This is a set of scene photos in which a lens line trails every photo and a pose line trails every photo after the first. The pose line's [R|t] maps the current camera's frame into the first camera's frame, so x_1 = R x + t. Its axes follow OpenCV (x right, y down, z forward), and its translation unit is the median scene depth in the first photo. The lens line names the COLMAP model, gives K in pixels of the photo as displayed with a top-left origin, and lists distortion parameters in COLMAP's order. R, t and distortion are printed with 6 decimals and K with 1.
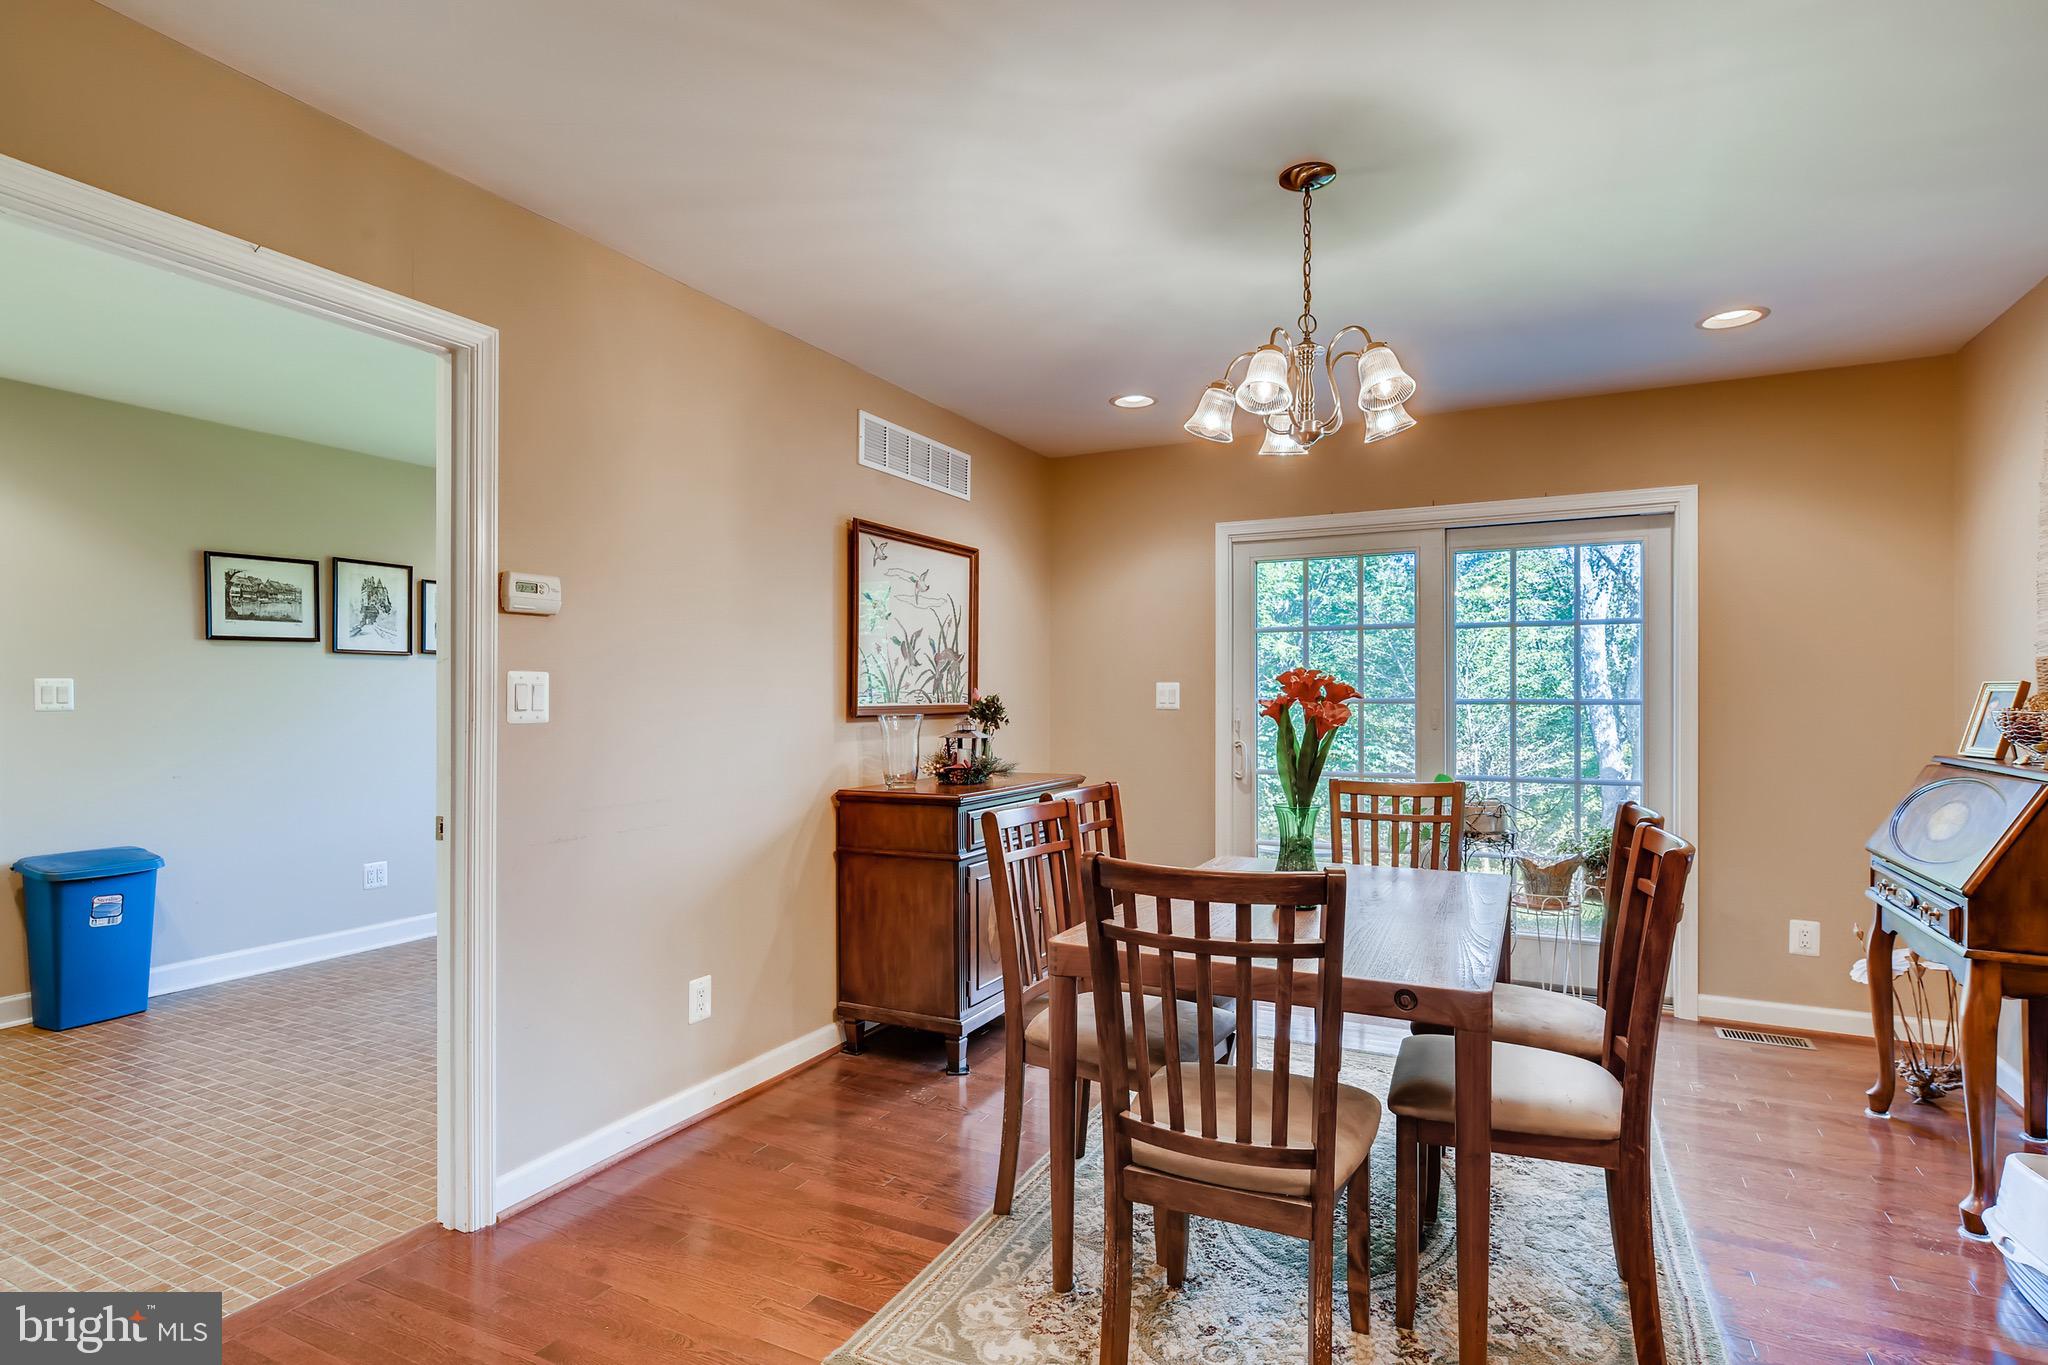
lens RADIAL K [[1032.8, 0, 1027.5], [0, 1032.8, 695.9], [0, 0, 1]] dist [-0.002770, 0.003823]
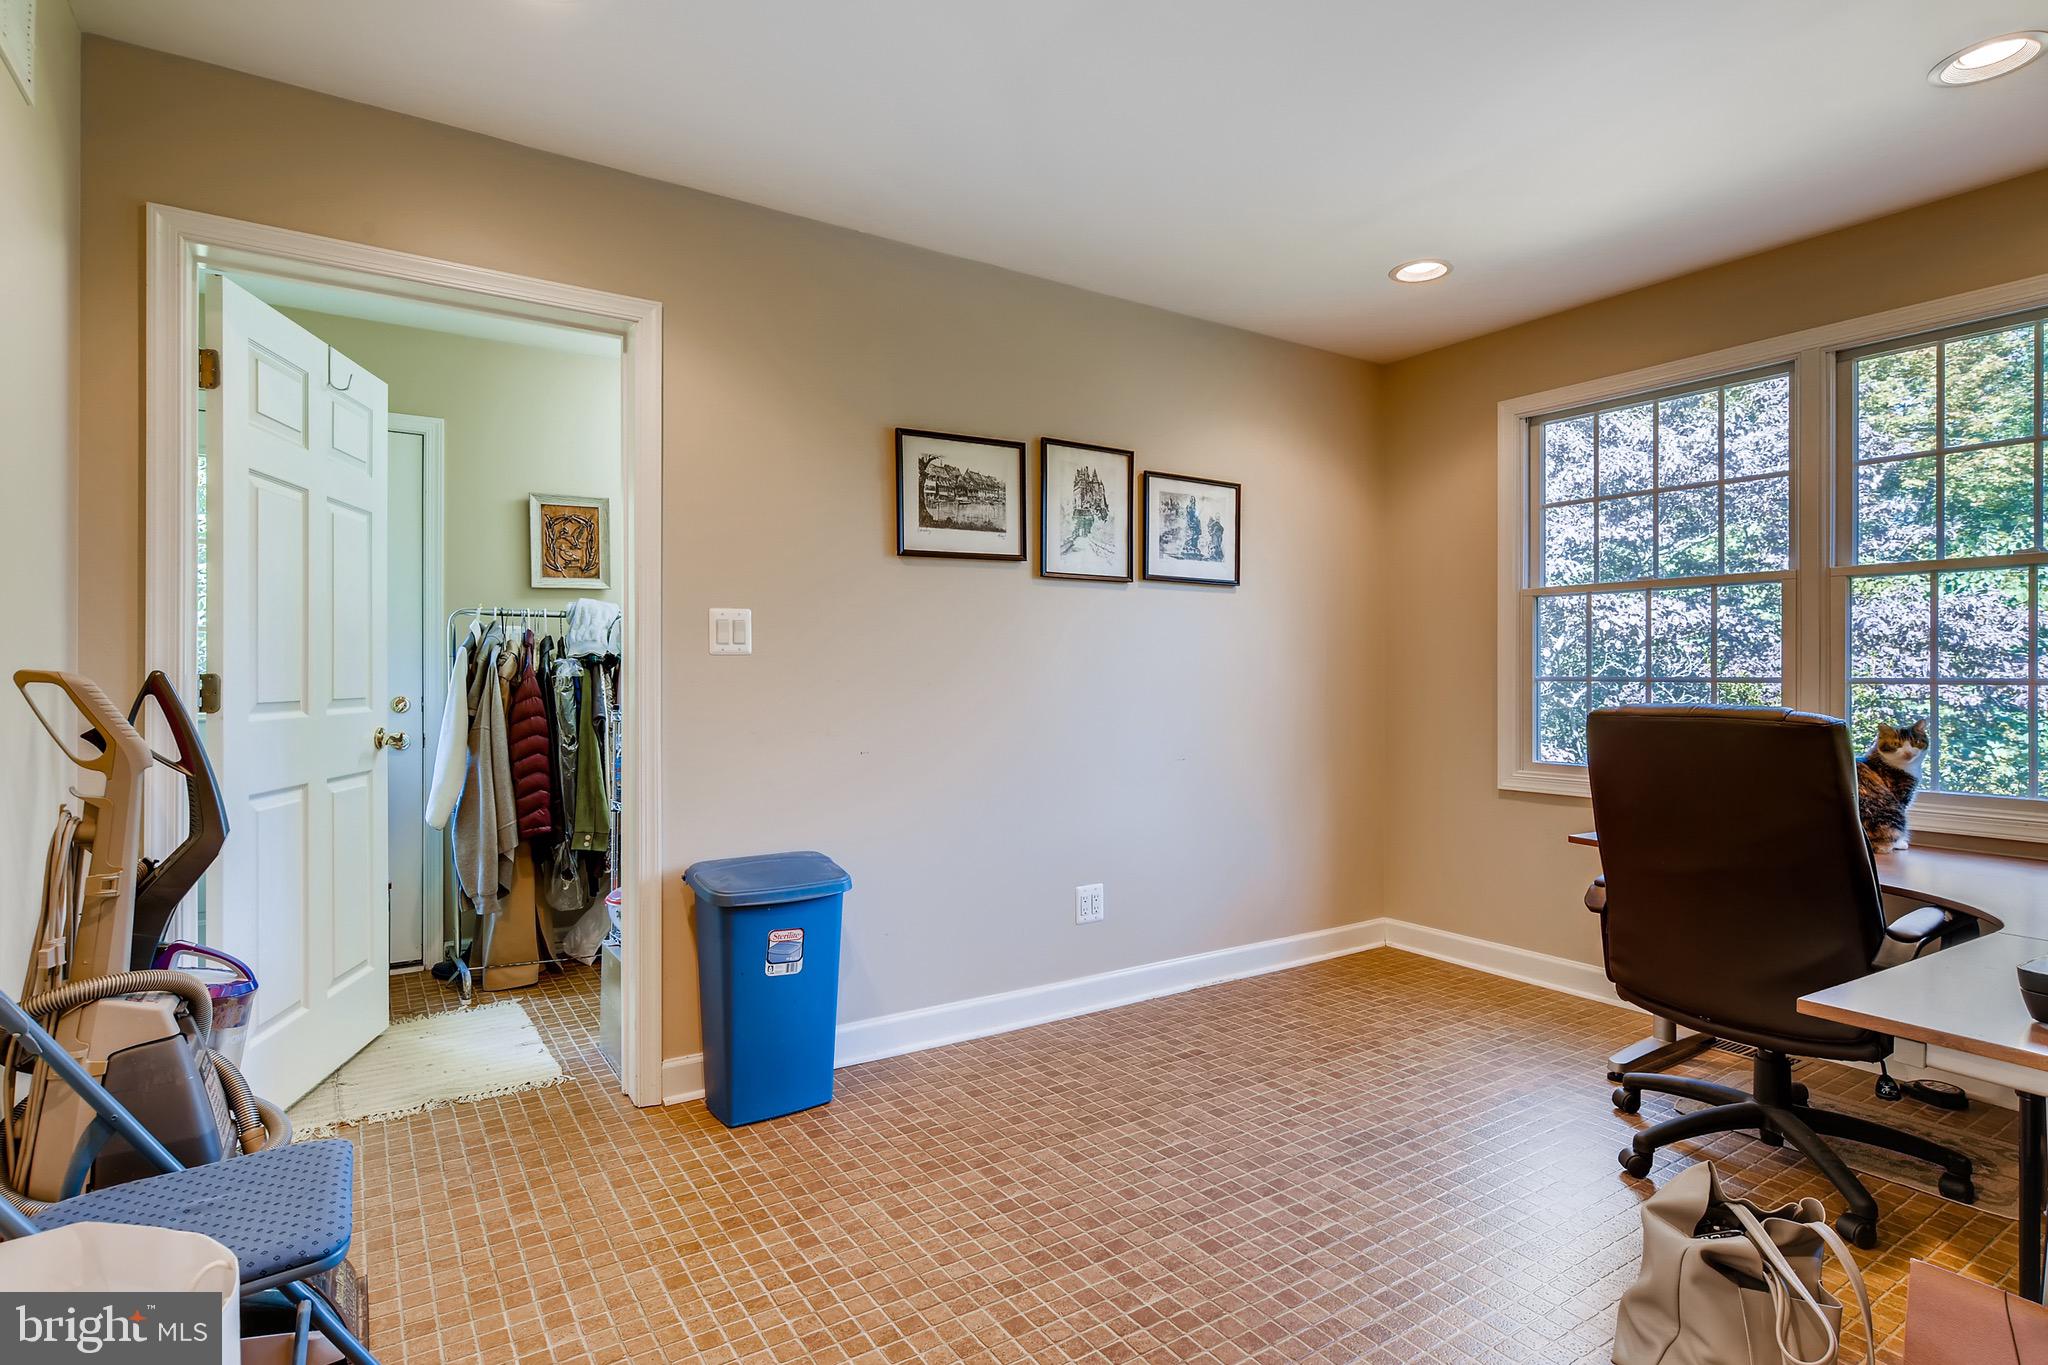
lens RADIAL K [[1032.8, 0, 1023.8], [0, 1032.8, 674.6], [0, 0, 1]] dist [-0.002770, 0.003823]
pose [[0.866737, 0.003162, -0.498756, -0.354104], [-0.001764, 0.999993, 0.003273, 0.021741], [0.498763, -0.001957, 0.866736, 0.415434]]
